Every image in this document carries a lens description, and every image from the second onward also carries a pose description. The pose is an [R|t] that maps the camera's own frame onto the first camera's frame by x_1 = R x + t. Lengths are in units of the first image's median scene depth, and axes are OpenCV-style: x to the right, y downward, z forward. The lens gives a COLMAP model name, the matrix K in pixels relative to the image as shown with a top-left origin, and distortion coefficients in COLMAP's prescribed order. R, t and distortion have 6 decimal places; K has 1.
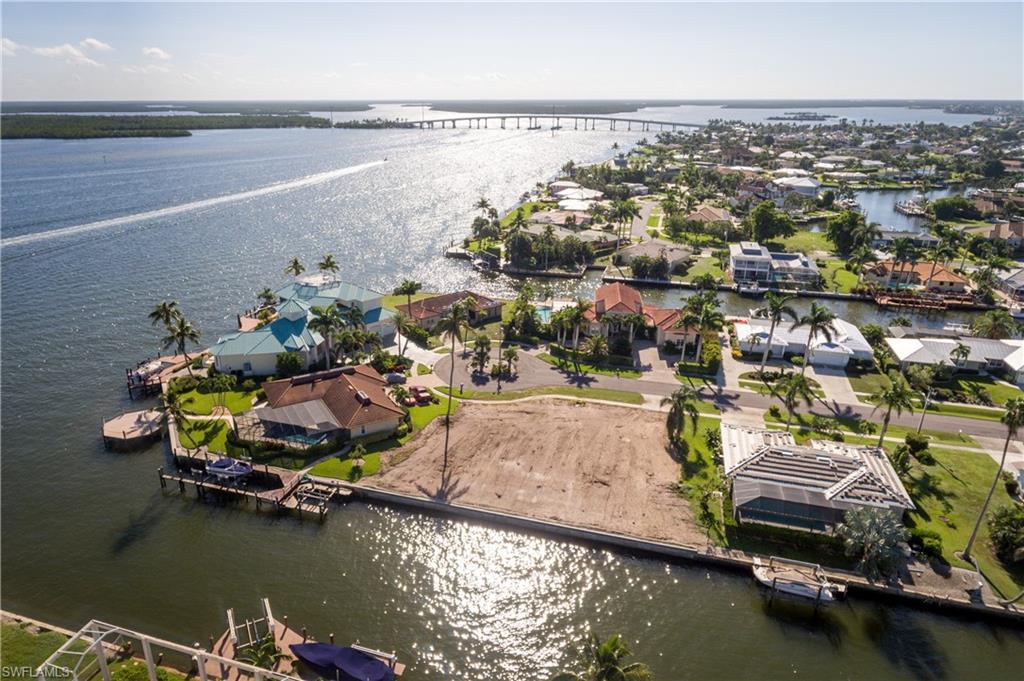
lens RADIAL K [[613.8, 0, 498.6], [0, 613.8, 337.9], [0, 0, 1]] dist [-0.000461, 0.000253]
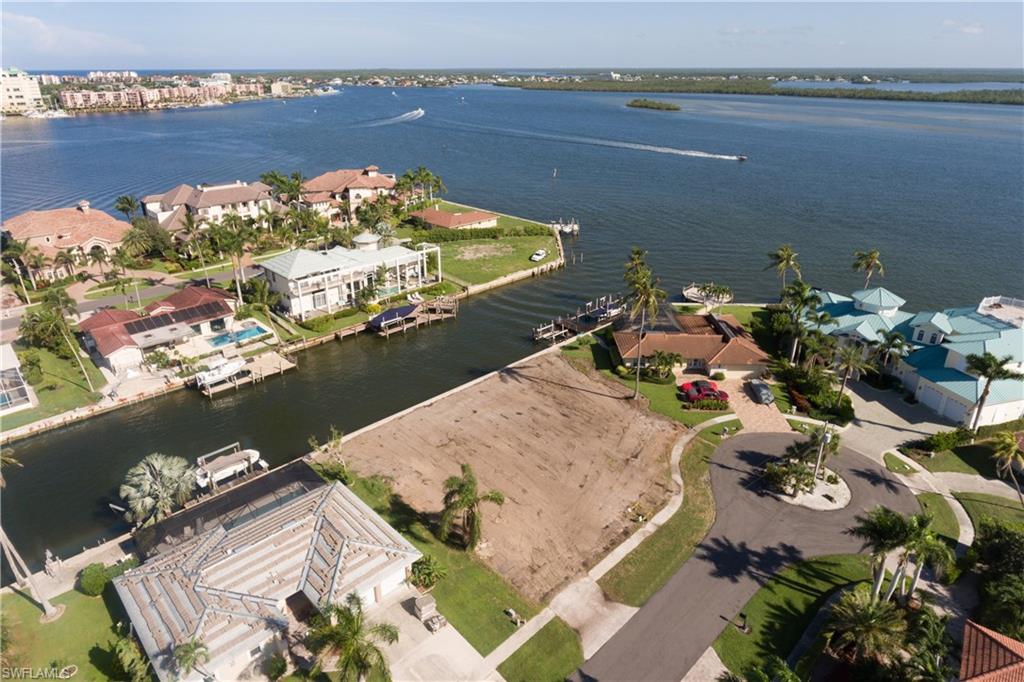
lens RADIAL K [[613.8, 0, 498.6], [0, 613.8, 338.4], [0, 0, 1]] dist [-0.000461, 0.000253]
pose [[-0.499076, 0.355764, -0.790161, 0.553004], [-0.315479, 0.774671, 0.548050, -0.288788], [0.807091, 0.522798, -0.274384, 0.857915]]
